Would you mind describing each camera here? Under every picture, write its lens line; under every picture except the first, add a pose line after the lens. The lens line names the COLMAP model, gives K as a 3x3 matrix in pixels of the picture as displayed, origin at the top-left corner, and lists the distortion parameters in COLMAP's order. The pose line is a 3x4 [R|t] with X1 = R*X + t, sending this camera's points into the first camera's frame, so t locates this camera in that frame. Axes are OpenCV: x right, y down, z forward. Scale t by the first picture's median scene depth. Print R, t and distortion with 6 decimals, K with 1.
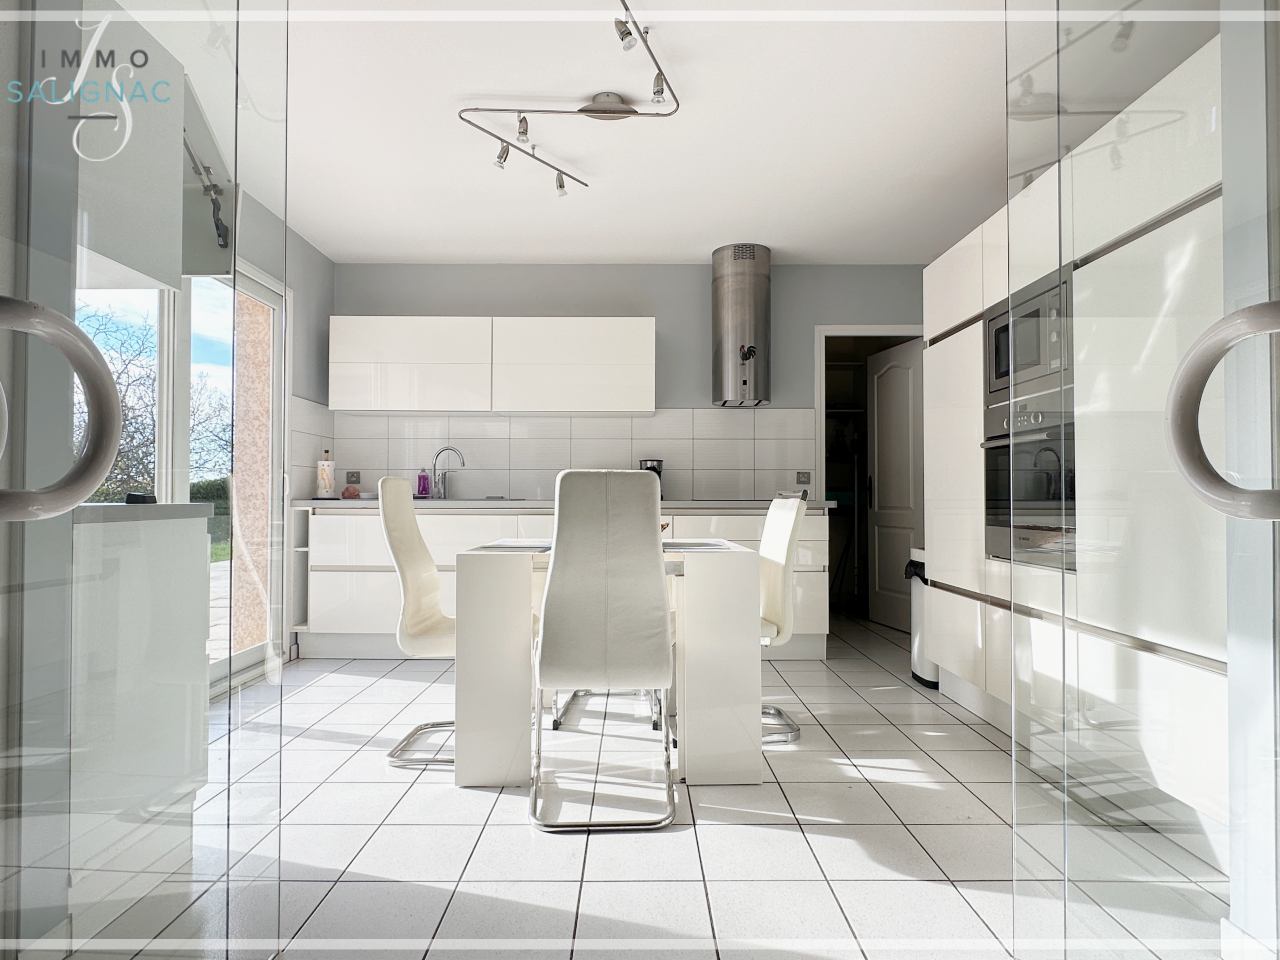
lens RADIAL K [[704.5, 0, 636.5], [0, 704.5, 482.1], [0, 0, 1]] dist [-0.003619, 0.000420]
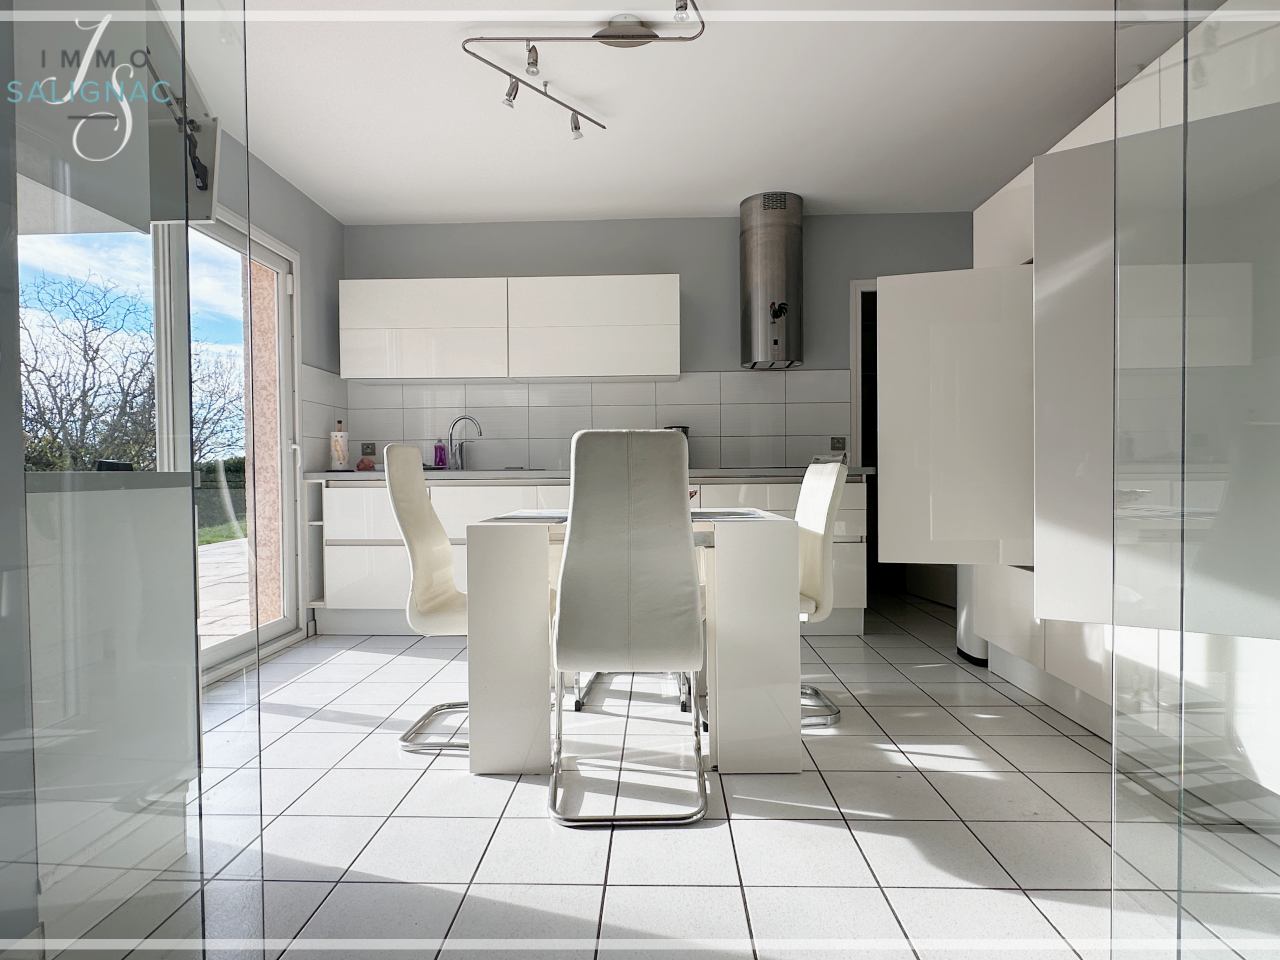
lens RADIAL K [[704.5, 0, 636.5], [0, 704.5, 482.1], [0, 0, 1]] dist [-0.003619, 0.000420]
pose [[0.999319, -0.009992, -0.035512, -0.000169], [0.011335, 0.999221, 0.037803, 0.011128], [0.035107, -0.038180, 0.998654, 0.076003]]
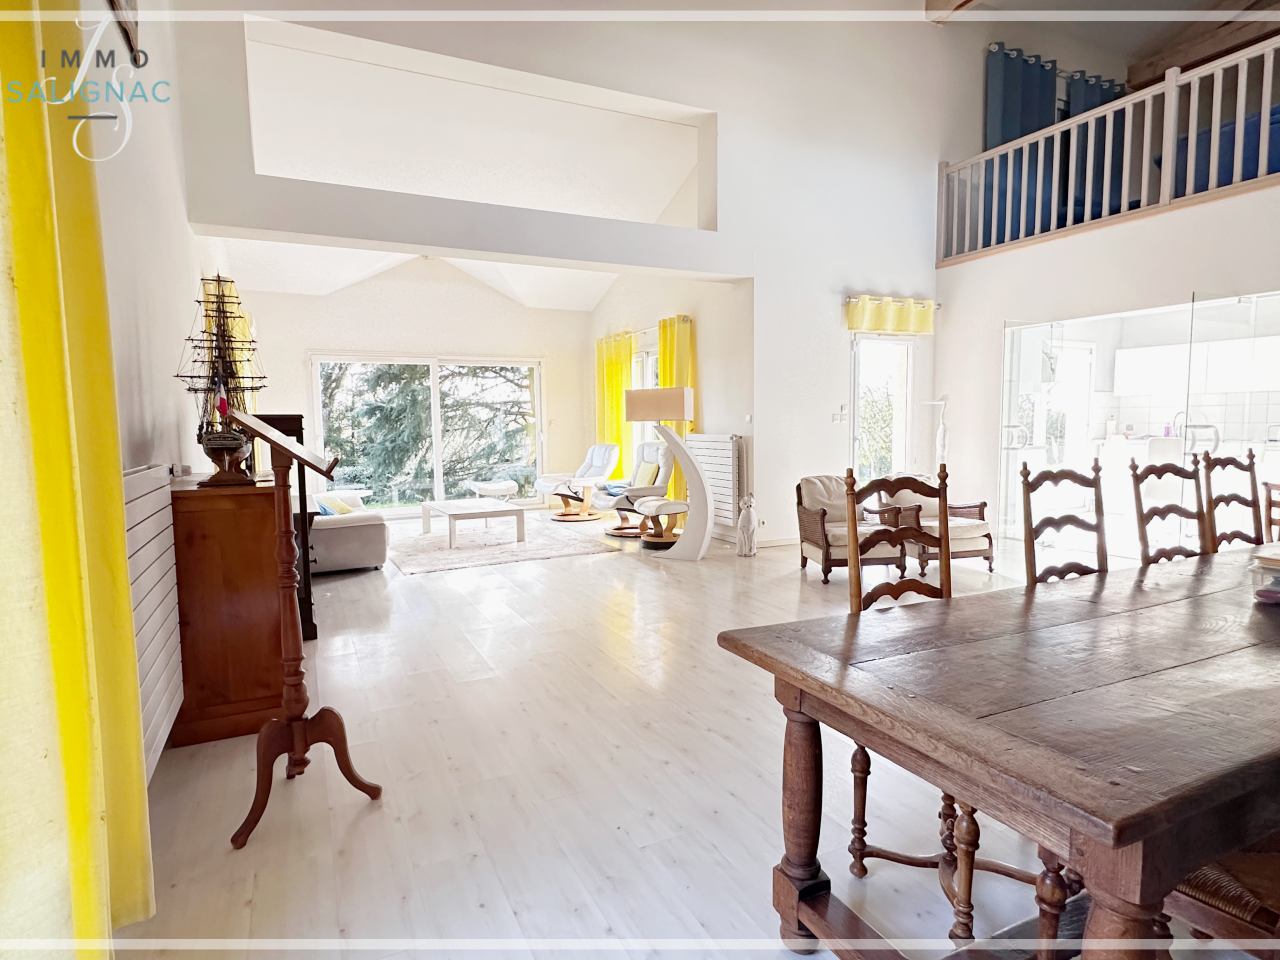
lens RADIAL K [[704.5, 0, 636.5], [0, 704.5, 482.1], [0, 0, 1]] dist [-0.003619, 0.000420]
pose [[0.429890, 0.071314, -0.900060, 1.367370], [0.025491, 0.995520, 0.091053, -0.117005], [0.902521, -0.062086, 0.426147, -1.917421]]
